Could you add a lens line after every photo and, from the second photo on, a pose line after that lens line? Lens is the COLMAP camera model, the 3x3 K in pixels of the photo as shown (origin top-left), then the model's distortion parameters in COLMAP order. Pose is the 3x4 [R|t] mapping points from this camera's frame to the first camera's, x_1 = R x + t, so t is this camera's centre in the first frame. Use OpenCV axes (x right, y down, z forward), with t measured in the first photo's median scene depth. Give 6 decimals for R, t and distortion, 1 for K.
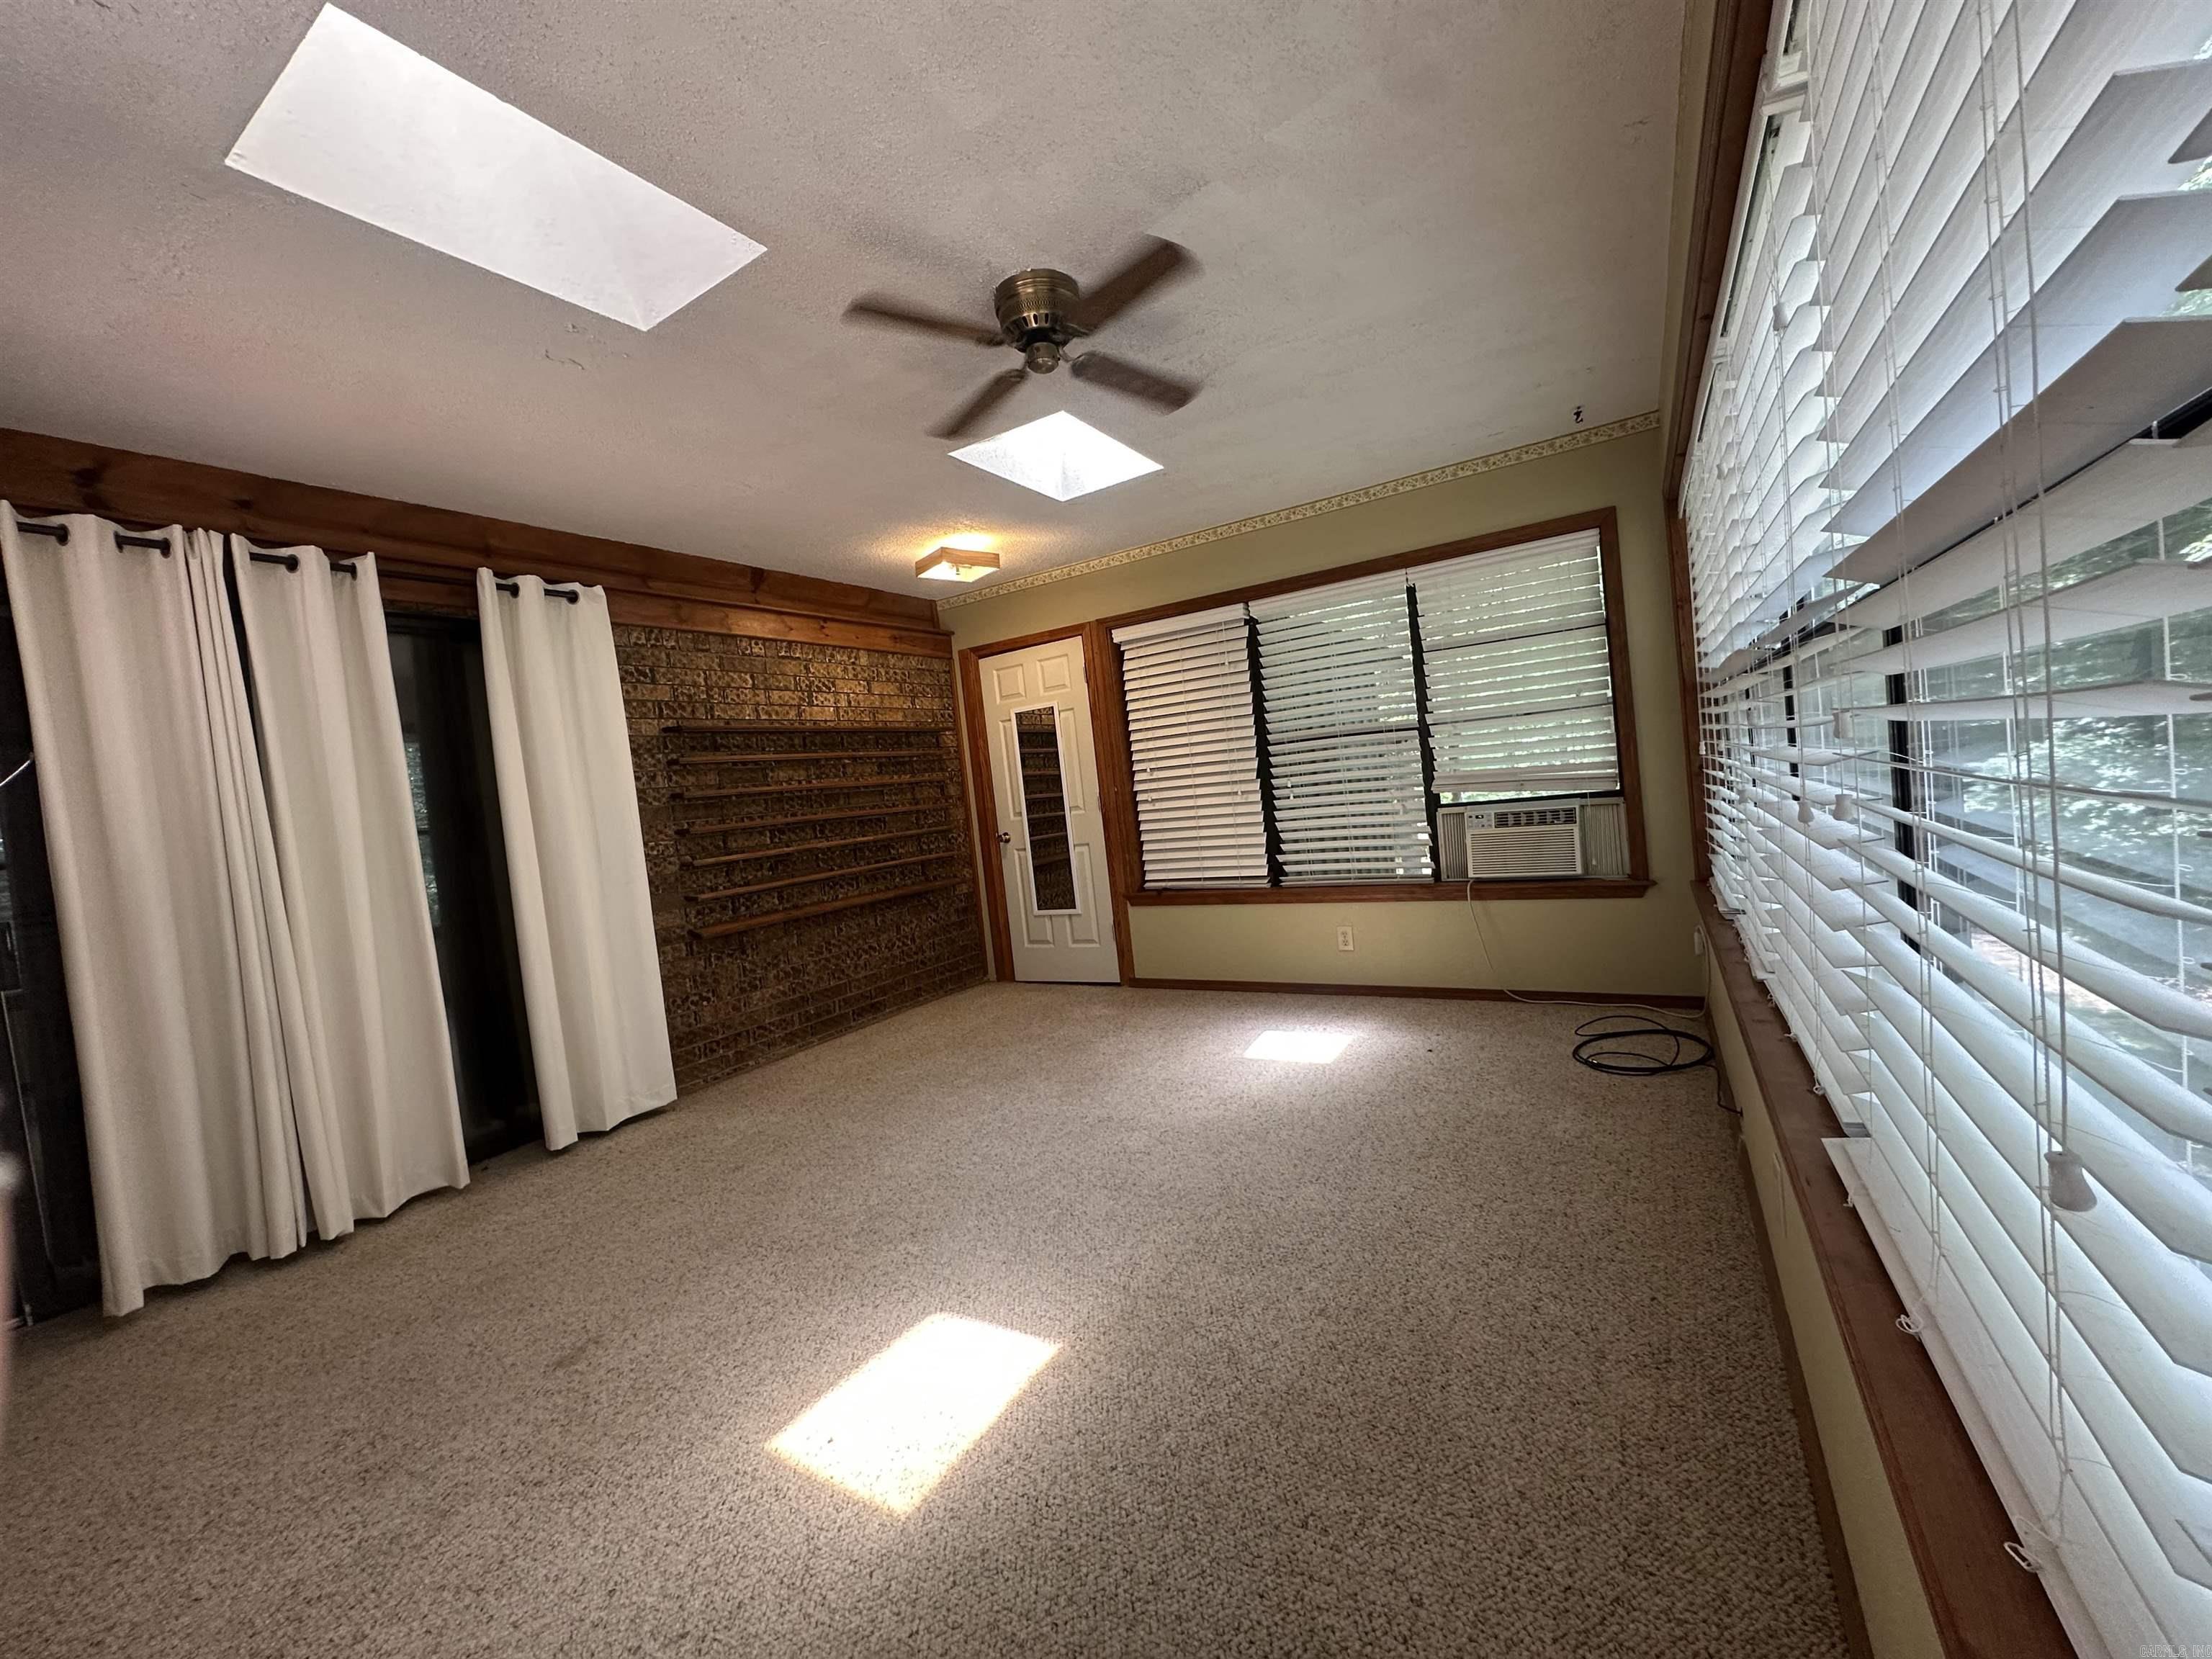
lens RADIAL K [[885.1, 0, 1104.3], [0, 885.1, 832.2], [0, 0, 1]] dist [-0.005934, 0.001259]
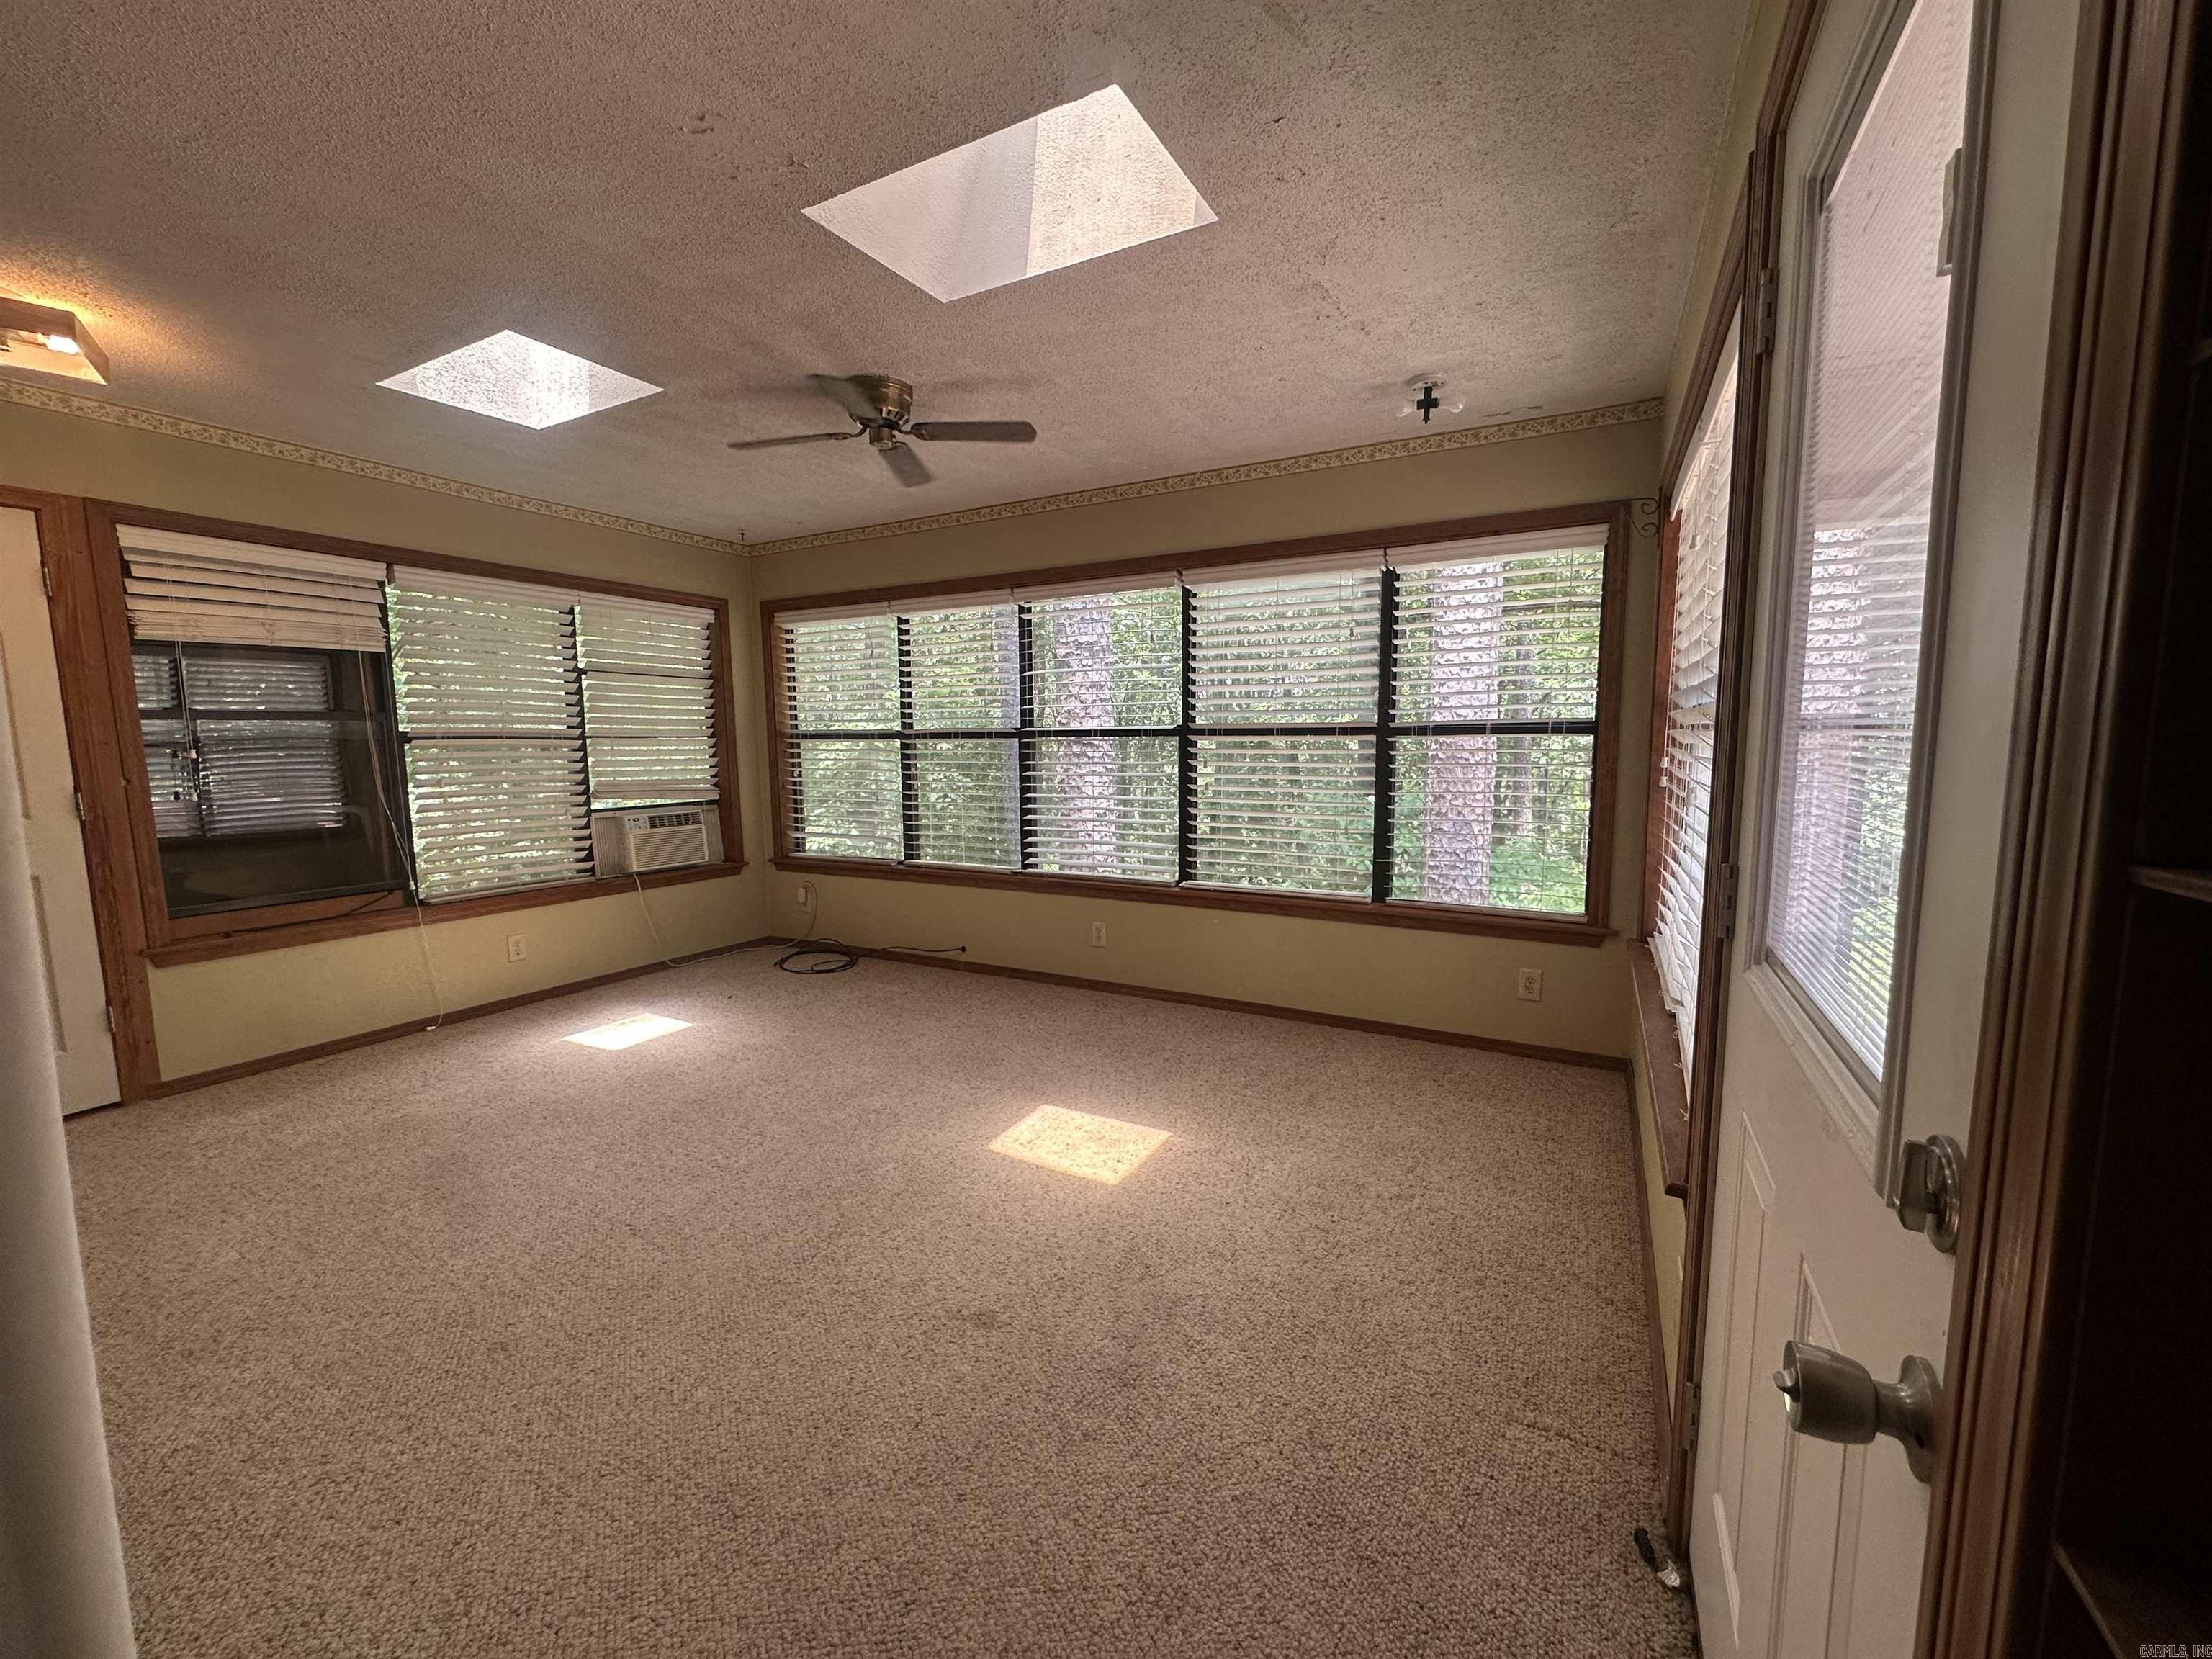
lens RADIAL K [[885.1, 0, 1109.9], [0, 885.1, 833.8], [0, 0, 1]] dist [-0.005934, 0.001259]
pose [[-0.057384, -0.004013, 0.998344, -0.806857], [0.060997, 0.998110, 0.007518, 0.031613], [-0.996487, 0.061327, -0.057030, 0.447553]]
